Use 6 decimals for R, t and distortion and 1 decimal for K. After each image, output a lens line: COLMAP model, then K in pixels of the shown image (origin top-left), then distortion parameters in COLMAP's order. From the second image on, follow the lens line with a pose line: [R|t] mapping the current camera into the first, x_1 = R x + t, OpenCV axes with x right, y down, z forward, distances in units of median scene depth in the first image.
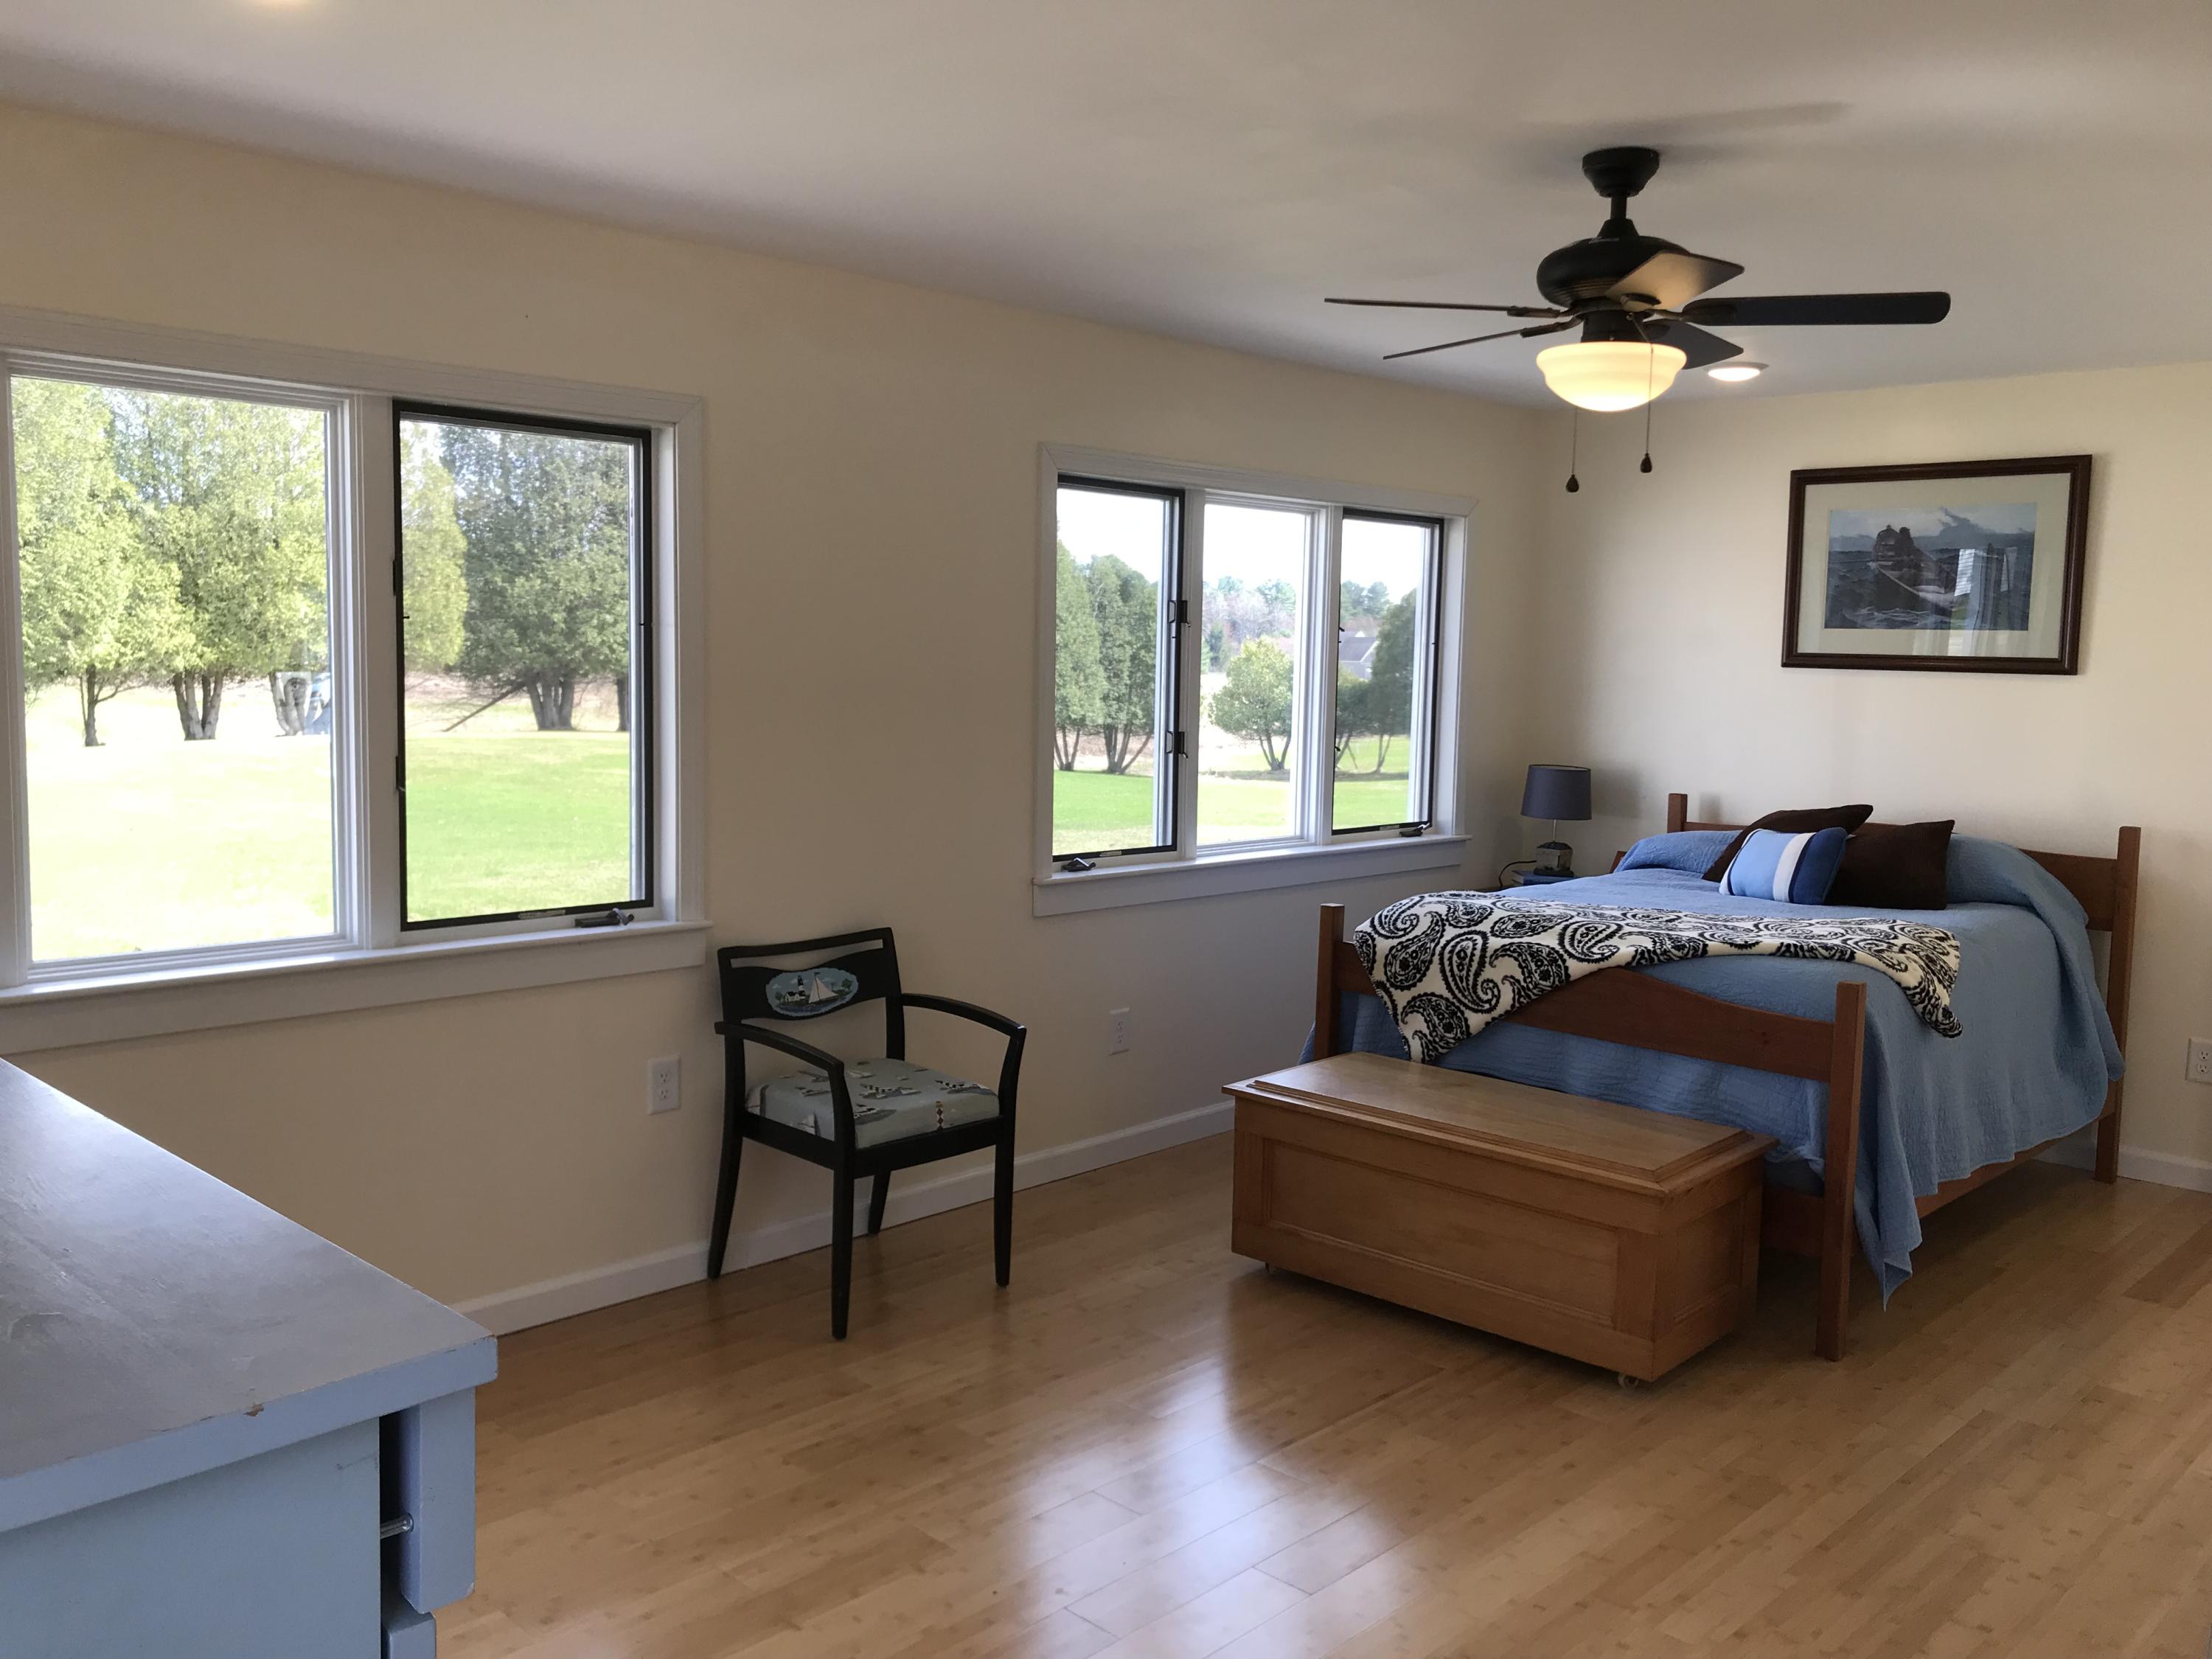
lens RADIAL K [[1830.4, 0, 1107.0], [0, 1830.4, 836.5], [0, 0, 1]] dist [0.059779, -0.084171]
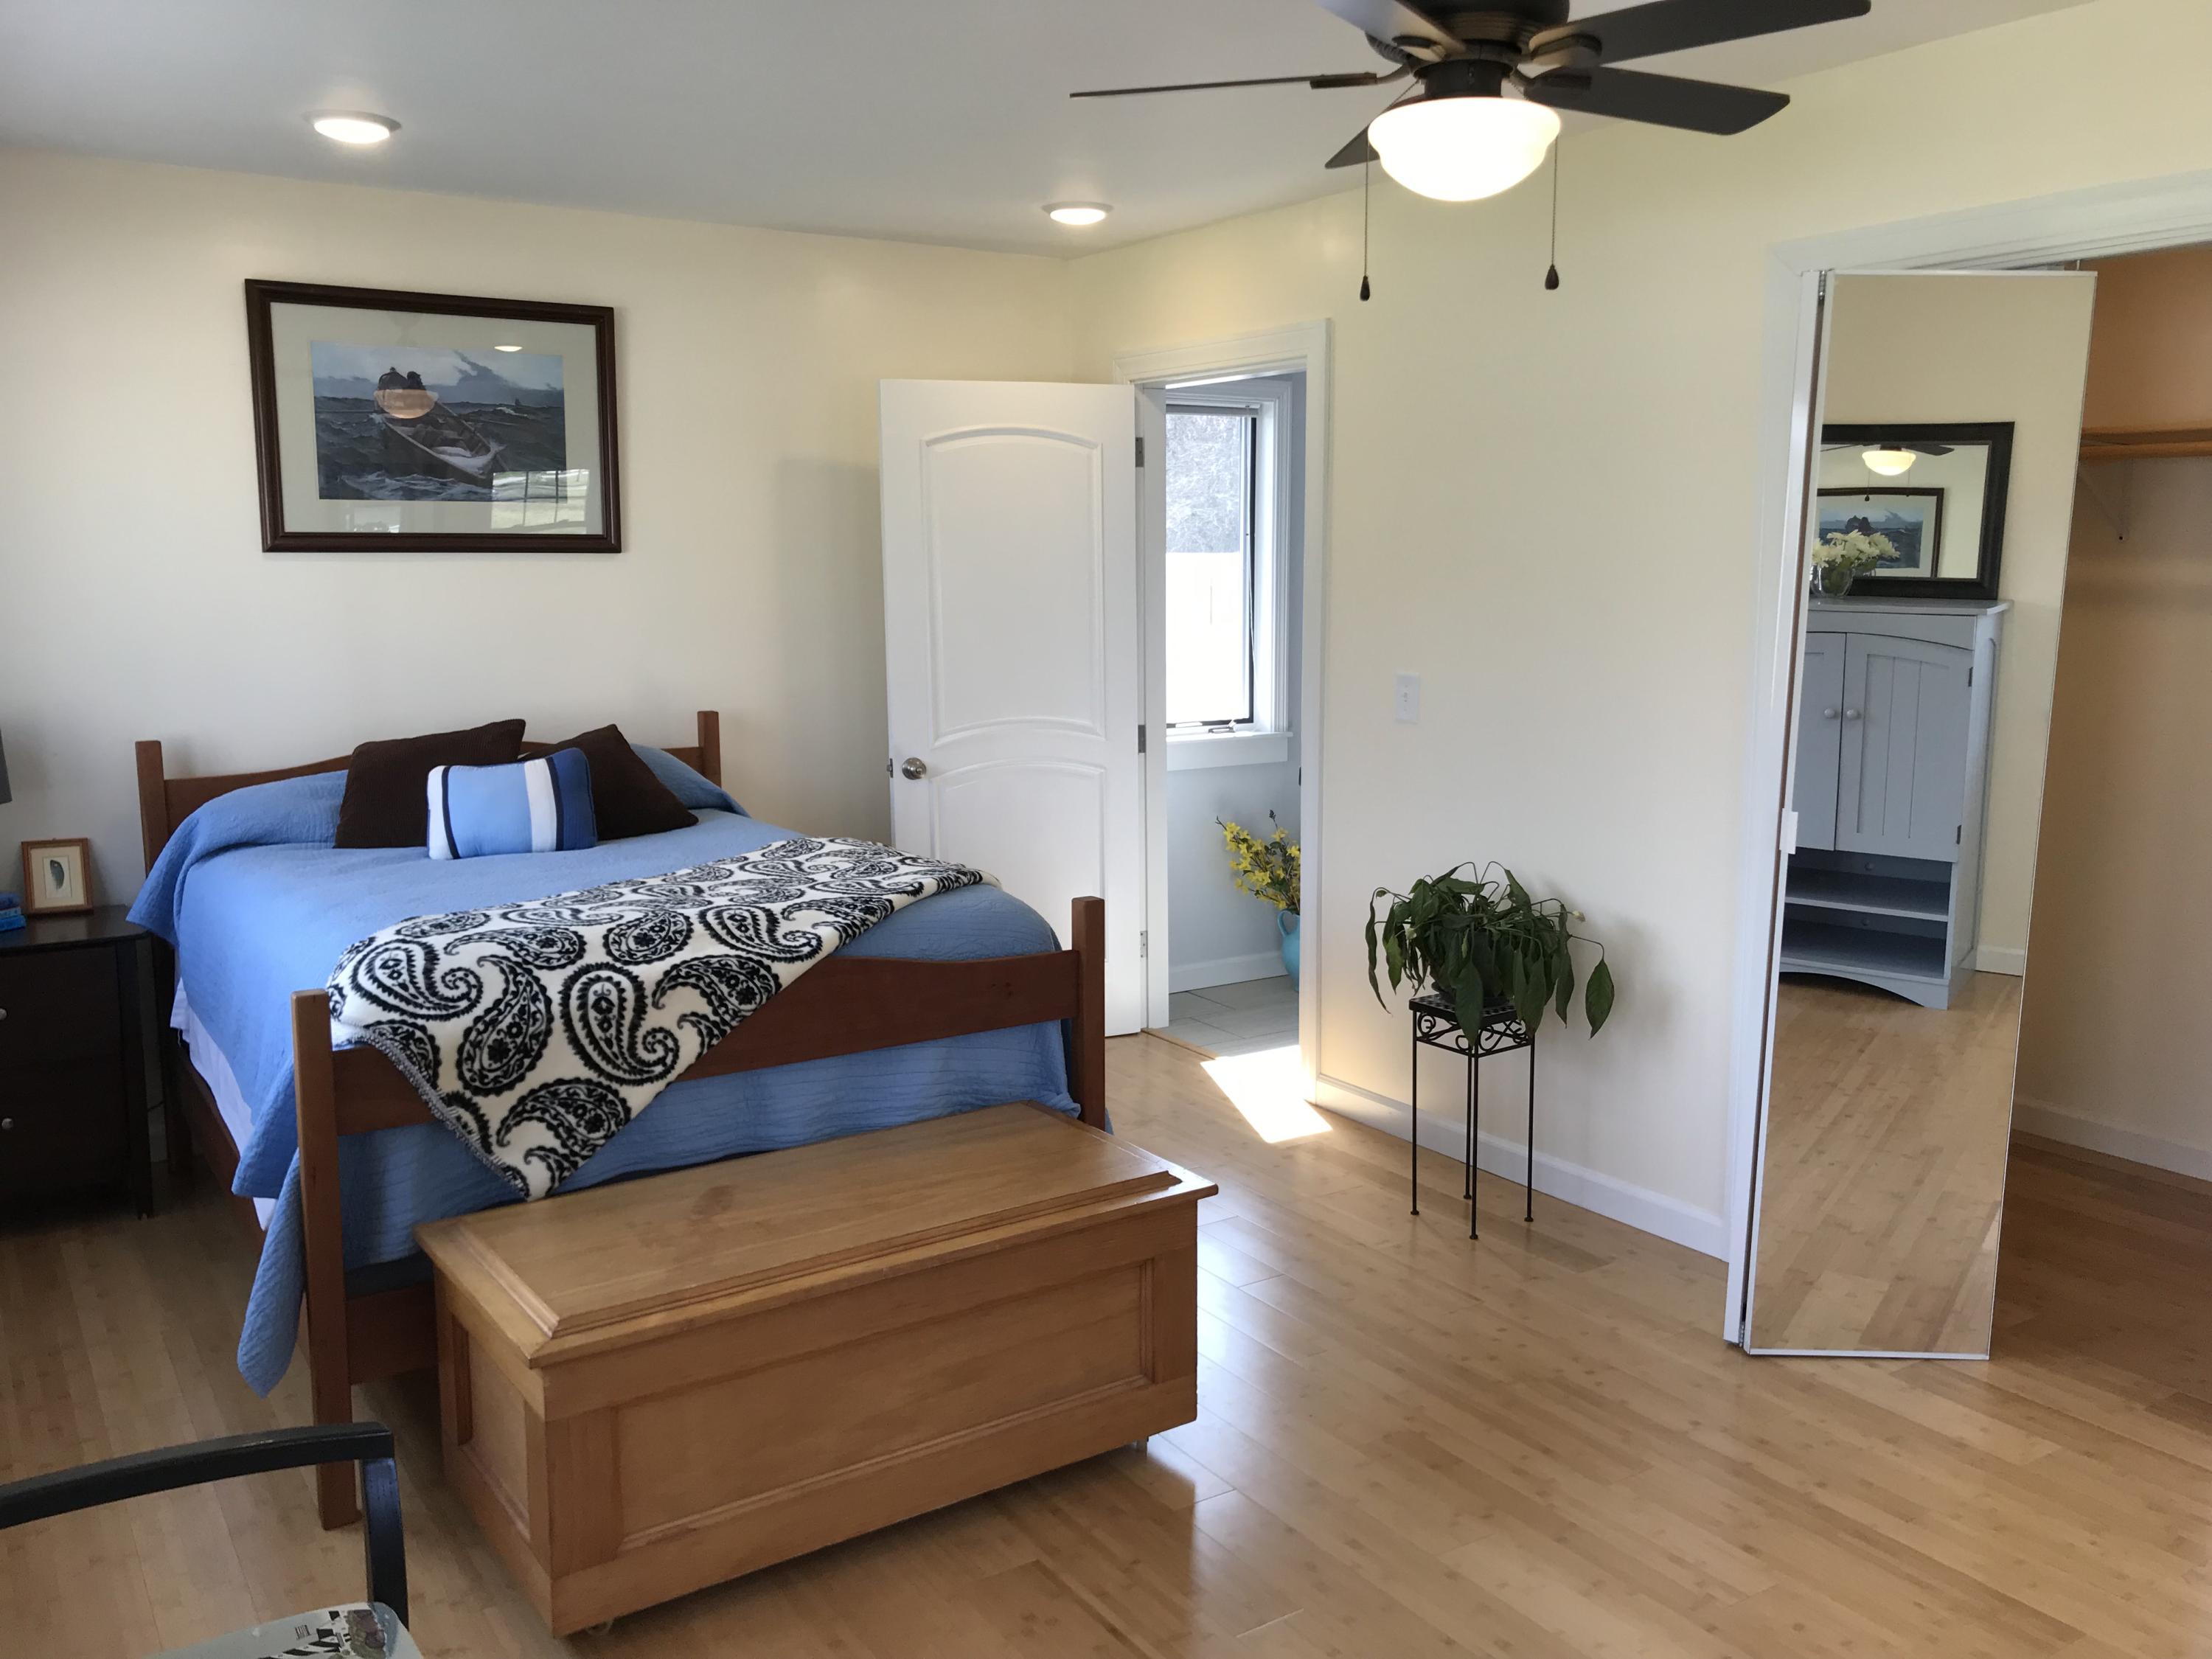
lens RADIAL K [[1830.4, 0, 1103.7], [0, 1830.4, 808.7], [0, 0, 1]] dist [0.059779, -0.084171]
pose [[0.218866, -0.155332, 0.963312, -0.365401], [0.112395, 0.984690, 0.133243, -0.066922], [-0.969260, 0.079109, 0.232974, 0.662864]]
